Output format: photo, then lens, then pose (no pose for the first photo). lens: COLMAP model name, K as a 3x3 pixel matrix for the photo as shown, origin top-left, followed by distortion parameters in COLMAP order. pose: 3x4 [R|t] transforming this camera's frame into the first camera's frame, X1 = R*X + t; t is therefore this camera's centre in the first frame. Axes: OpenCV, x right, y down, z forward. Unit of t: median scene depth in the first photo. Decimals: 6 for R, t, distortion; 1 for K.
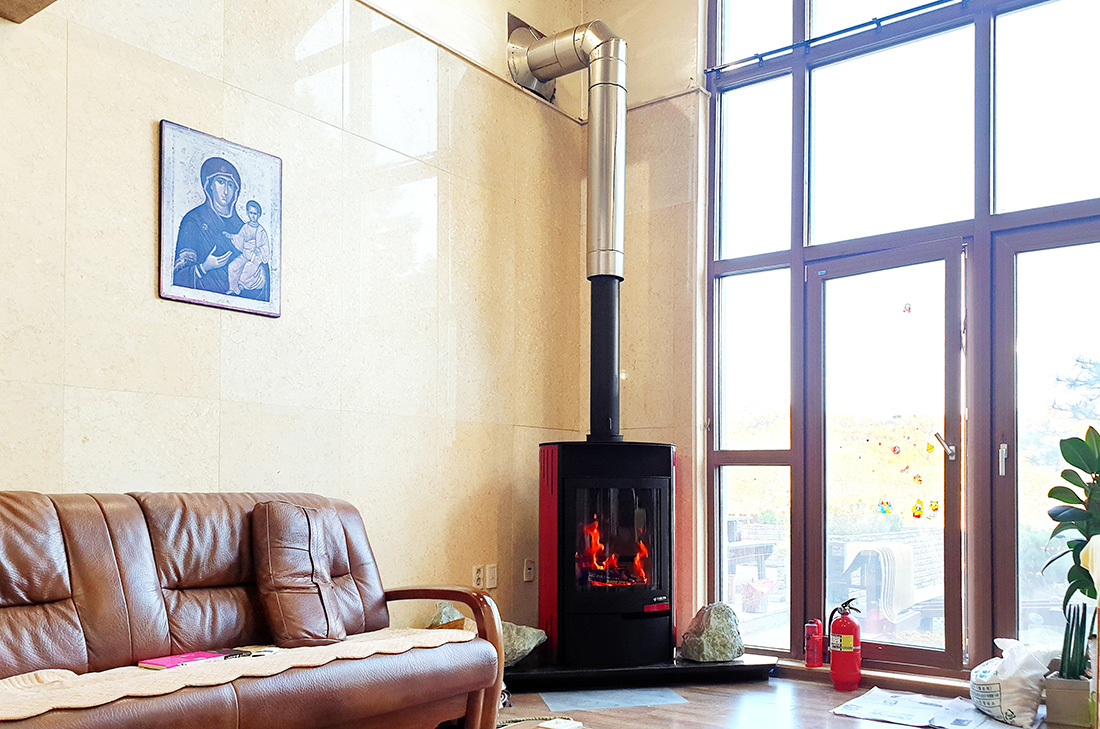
lens RADIAL K [[897.4, 0, 593.1], [0, 897.4, 471.2], [0, 0, 1]] dist [-0.001785, -0.001729]
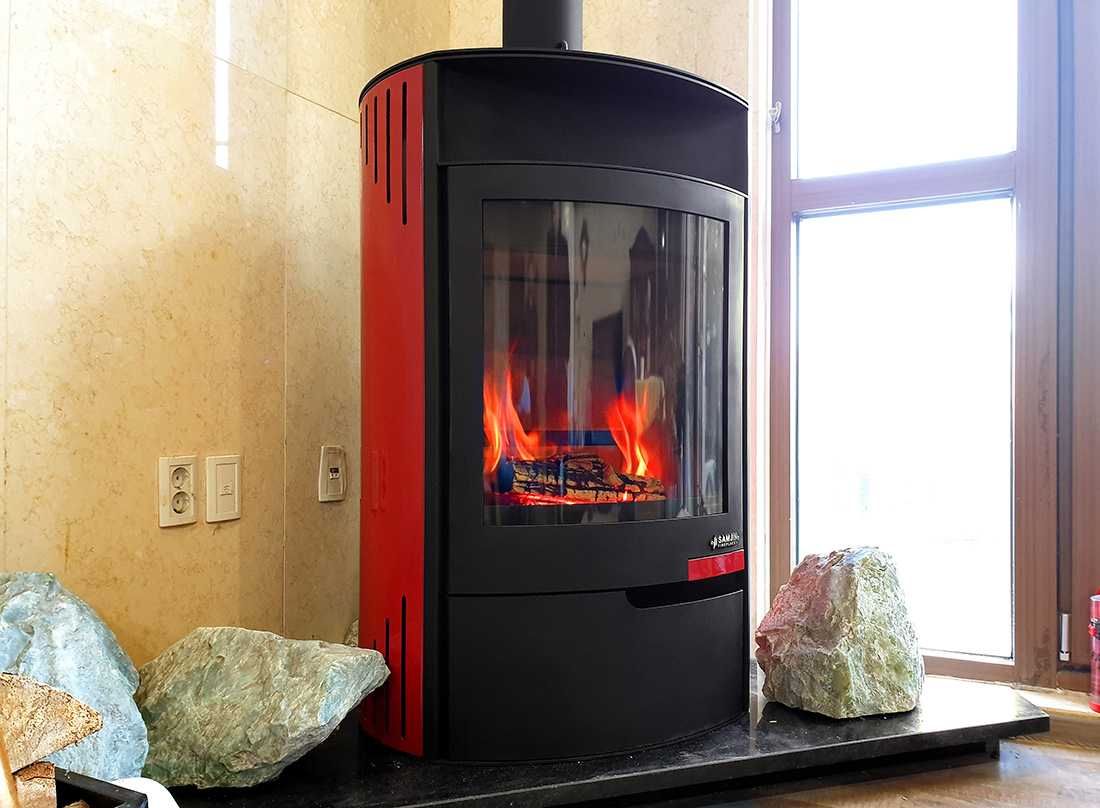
lens RADIAL K [[813.1, 0, 534.0], [0, 813.1, 418.0], [0, 0, 1]] dist [-0.003471, 0.007407]
pose [[0.987012, -0.004454, 0.160584, -0.049206], [0.004060, 0.999988, 0.002779, 0.100222], [-0.160595, -0.002091, 0.987018, 0.748745]]
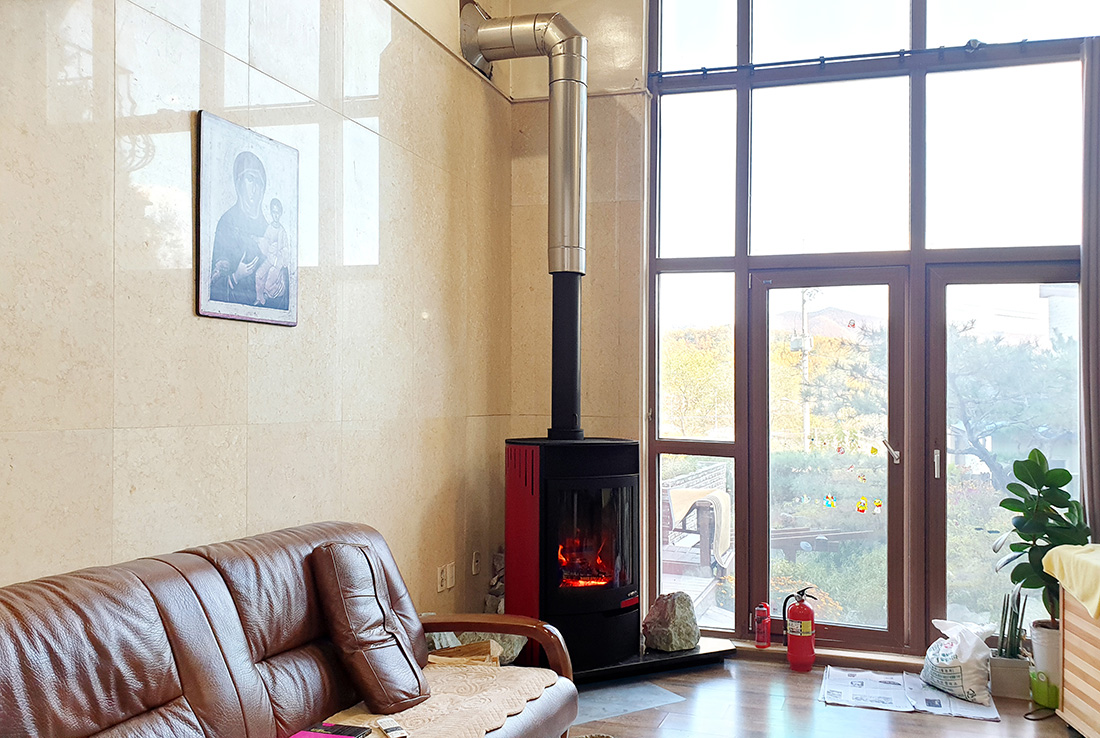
lens RADIAL K [[906.2, 0, 550.0], [0, 906.2, 369.0], [0, 0, 1]] dist [0.002812, 0.001993]
pose [[0.948706, 0.011723, 0.315941, -0.369438], [-0.013693, 0.999898, 0.004016, -0.126439], [-0.315862, -0.008136, 0.948770, 0.045258]]
